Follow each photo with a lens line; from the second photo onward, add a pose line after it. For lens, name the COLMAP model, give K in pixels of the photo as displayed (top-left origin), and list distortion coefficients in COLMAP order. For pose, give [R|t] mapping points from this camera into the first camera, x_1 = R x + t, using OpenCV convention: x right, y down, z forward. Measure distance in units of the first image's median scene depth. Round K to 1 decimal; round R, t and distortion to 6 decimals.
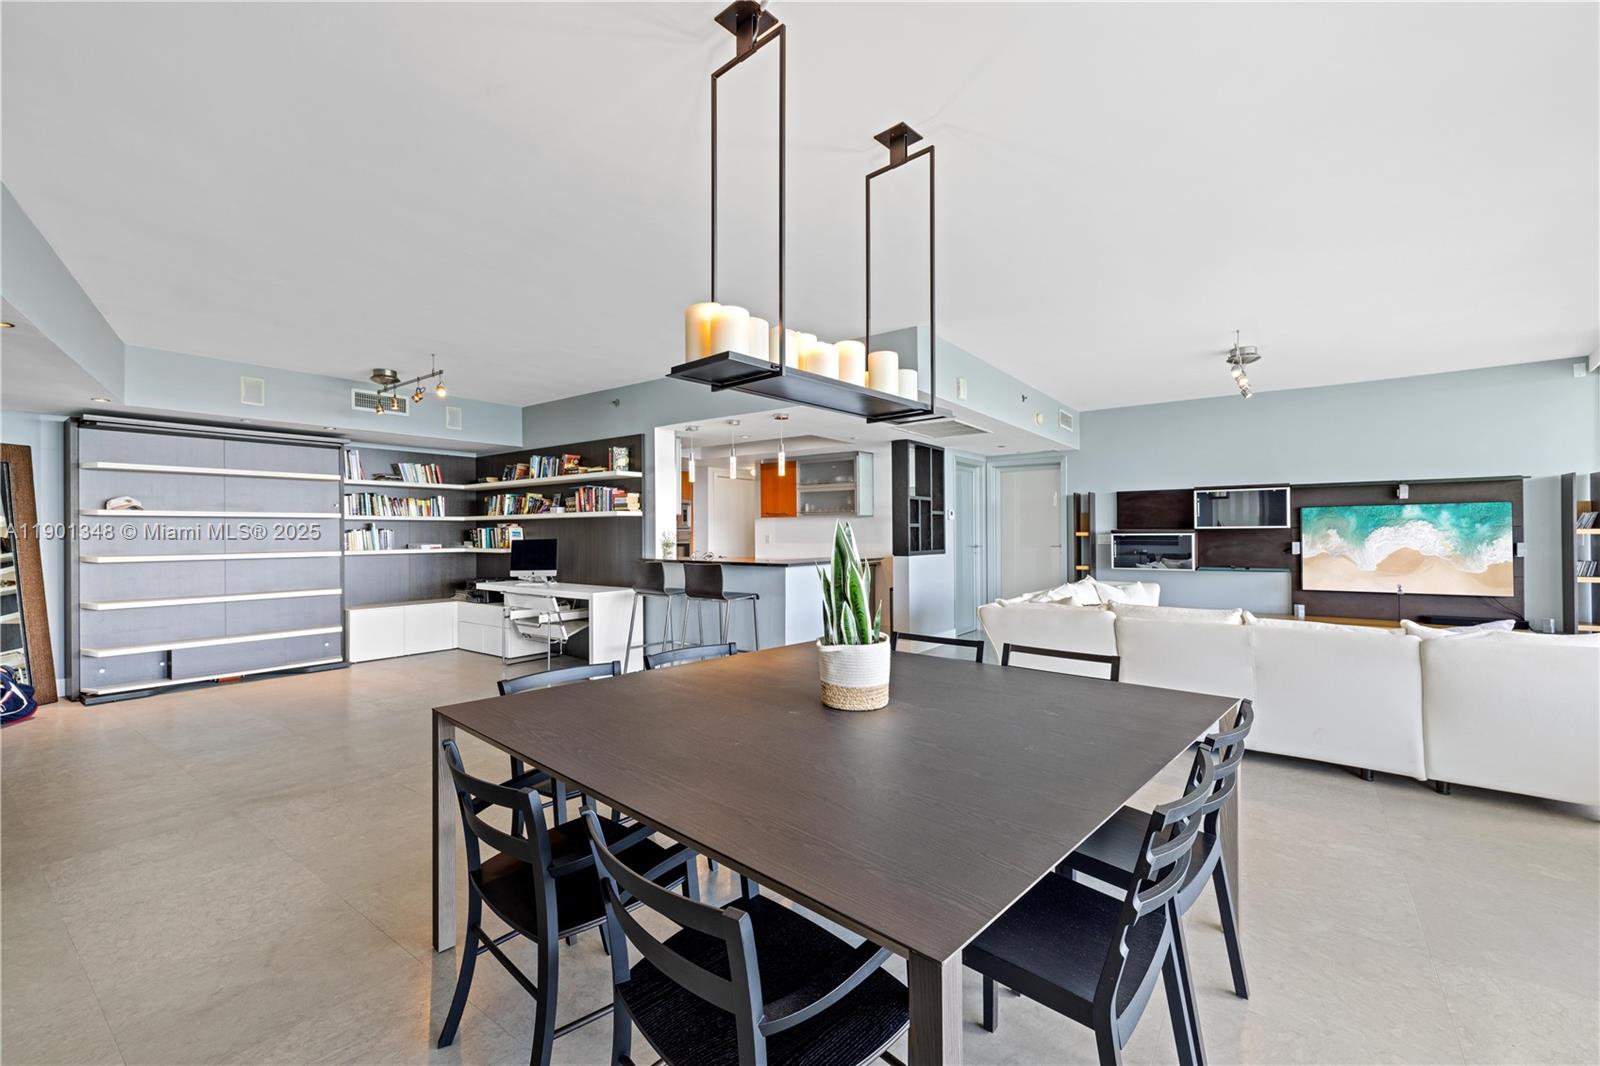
lens RADIAL K [[673.1, 0, 800.0], [0, 673.1, 533.0], [0, 0, 1]] dist [0.001527, 0.000048]
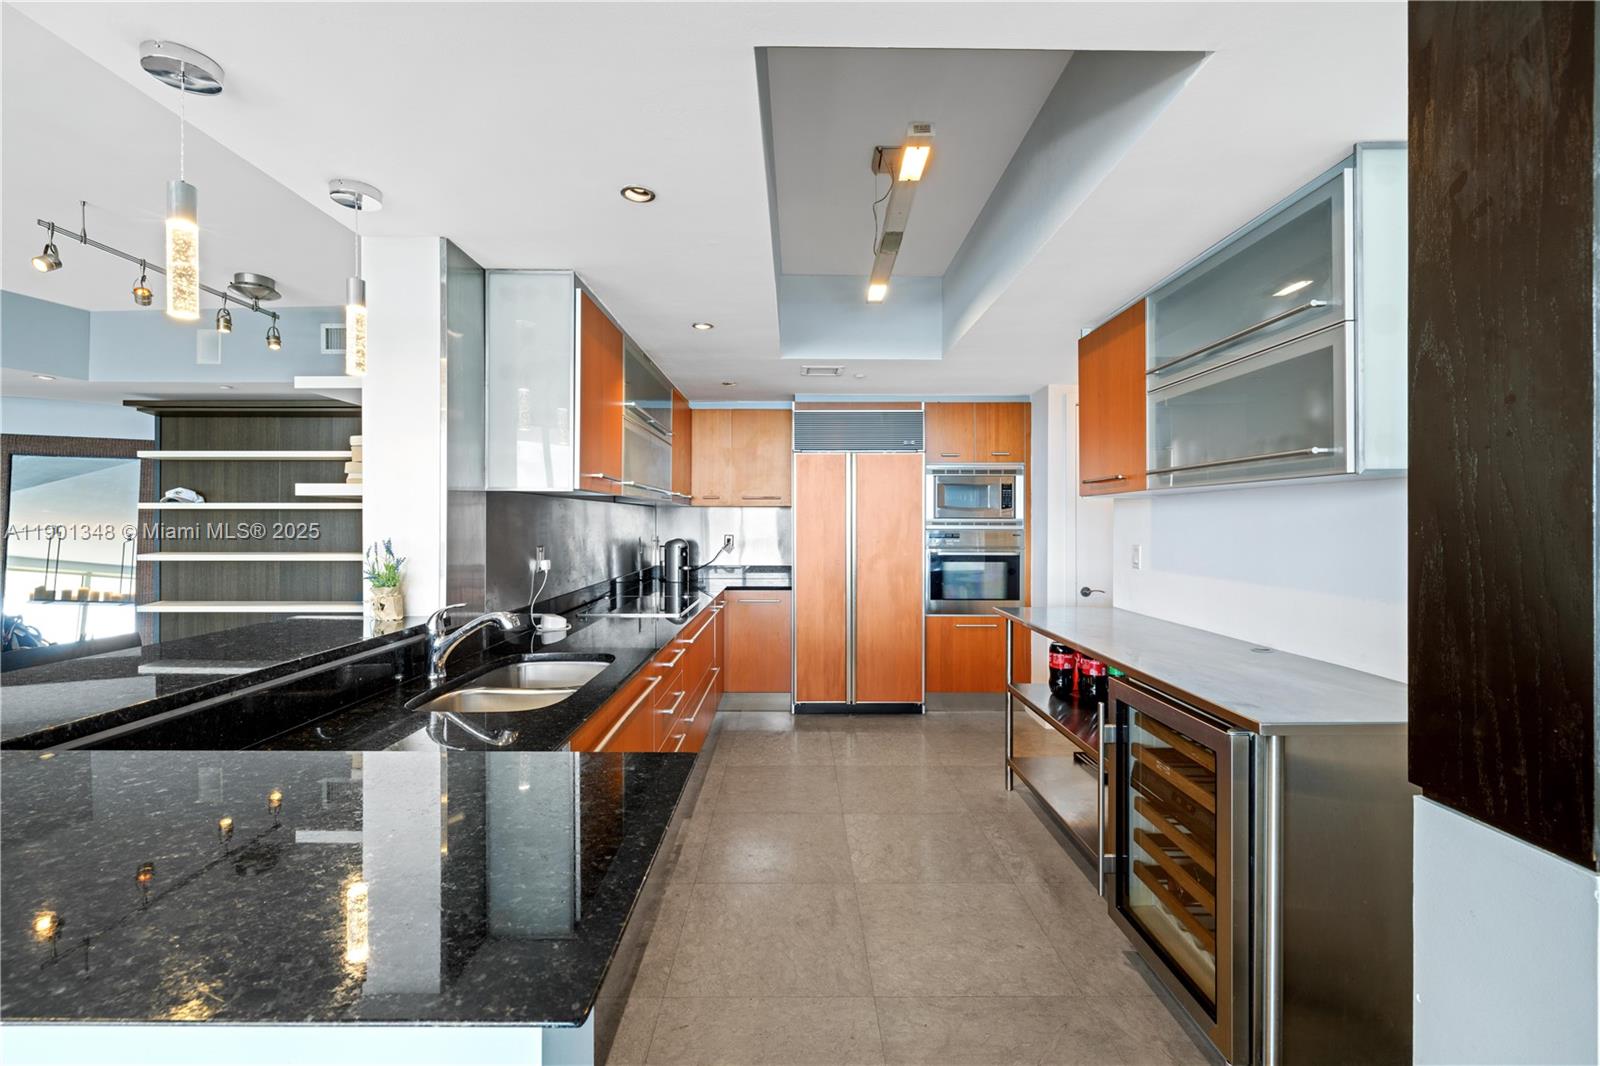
lens RADIAL K [[673.1, 0, 800.0], [0, 673.1, 533.0], [0, 0, 1]] dist [0.001527, 0.000048]
pose [[0.601906, 0.017406, -0.798377, 0.184972], [-0.004262, 0.999818, 0.018584, -0.012995], [0.798556, -0.007783, 0.601871, 0.938400]]
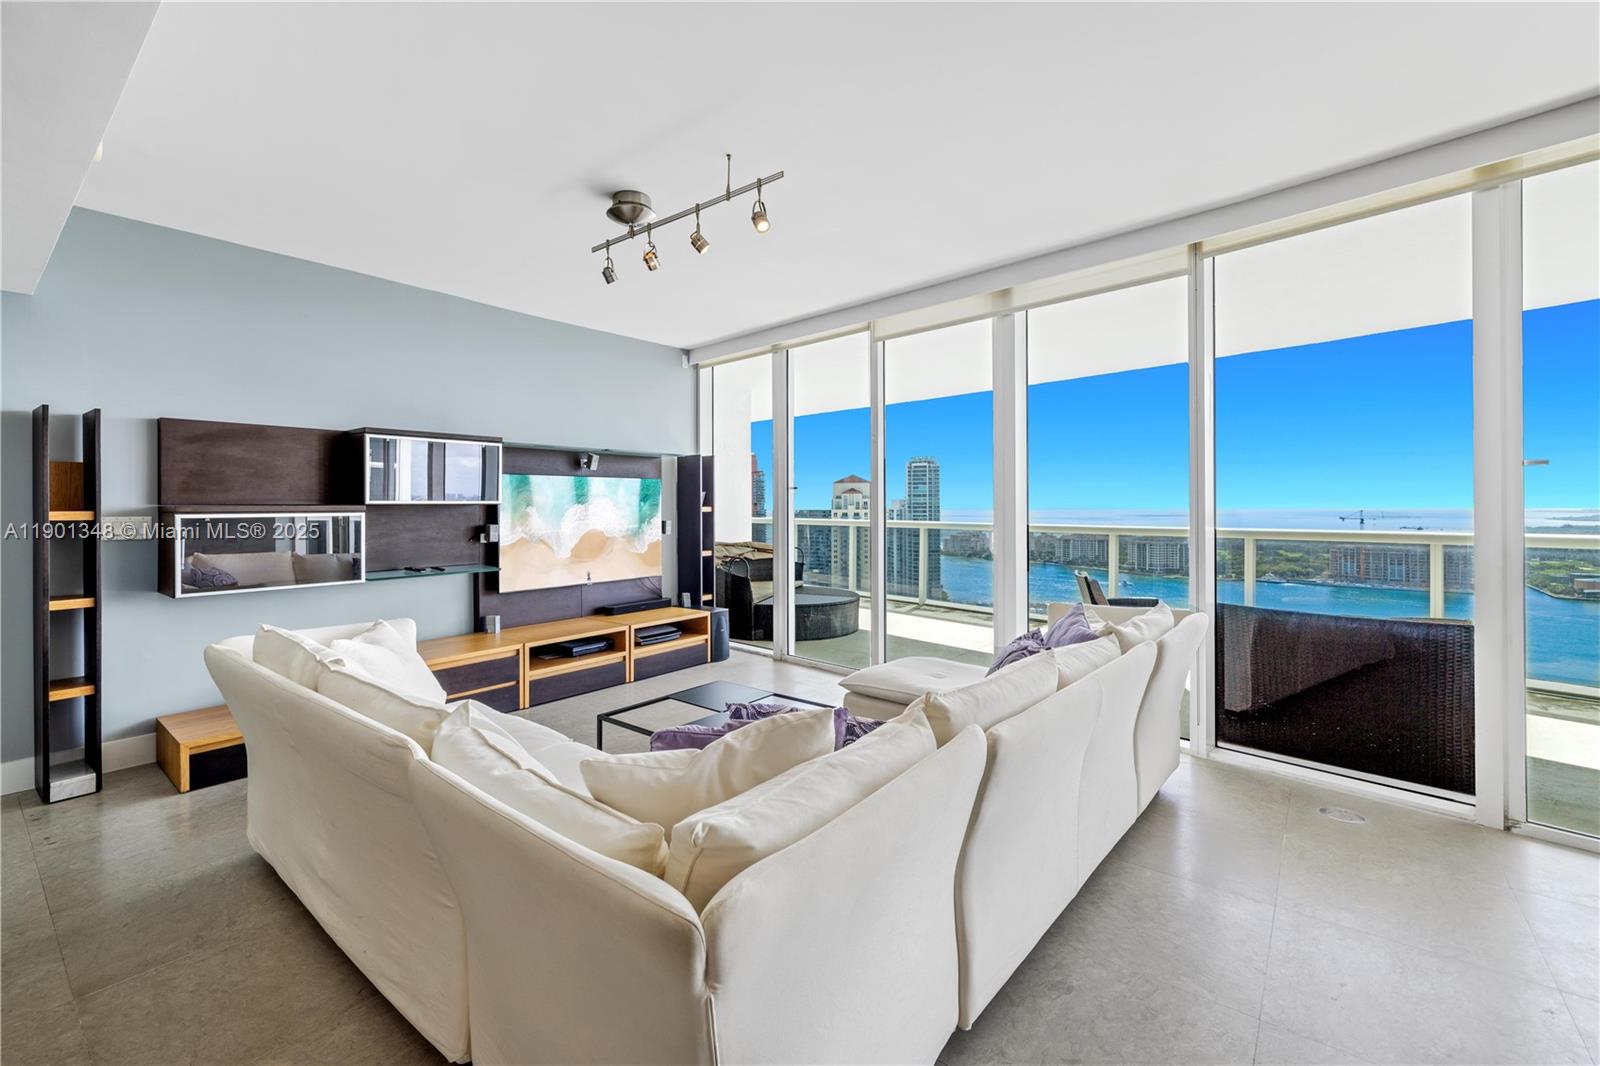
lens RADIAL K [[669.8, 0, 801.9], [0, 669.8, 507.7], [0, 0, 1]] dist [-0.001685, -0.000115]
pose [[0.035942, 0.005185, 0.999340, 0.065760], [0.005243, 0.999972, -0.005377, 0.001515], [-0.999340, 0.005433, 0.035914, 0.691224]]
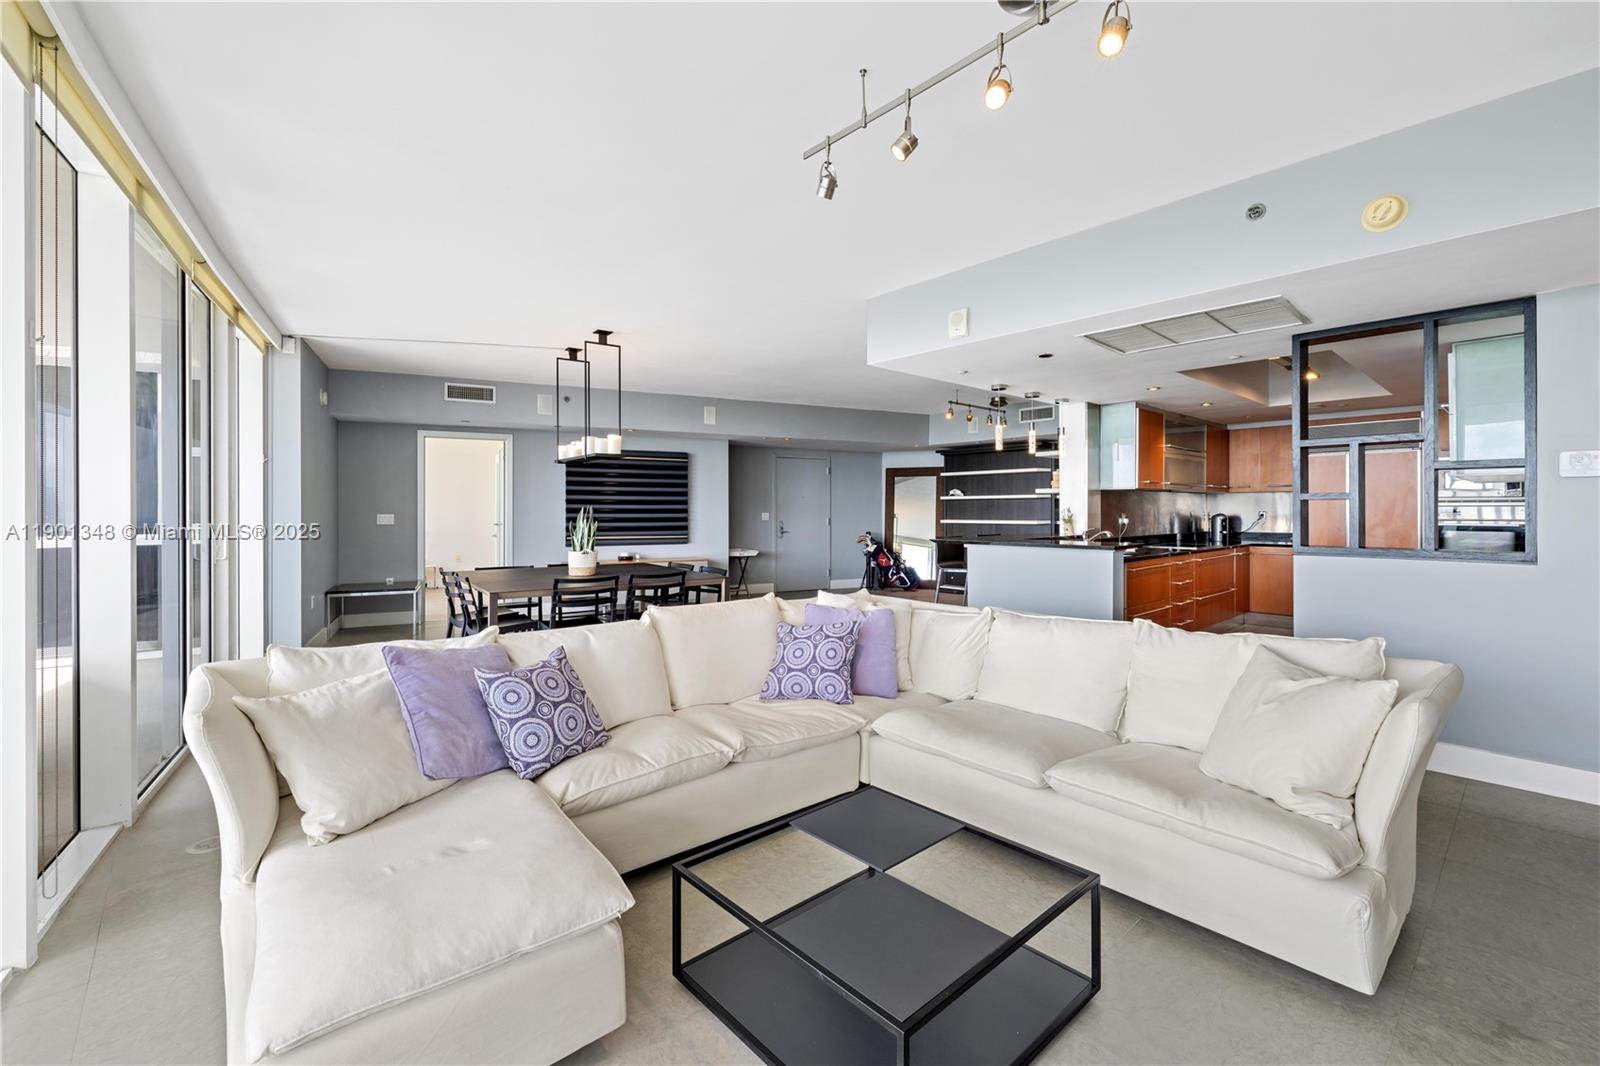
lens RADIAL K [[673.1, 0, 795.9], [0, 673.1, 511.5], [0, 0, 1]] dist [0.001250, 0.000170]
pose [[-0.200312, 0.006439, -0.979711, 0.832052], [0.002340, 0.999979, 0.006094, -0.003967], [0.979729, -0.001071, -0.200322, 0.785500]]
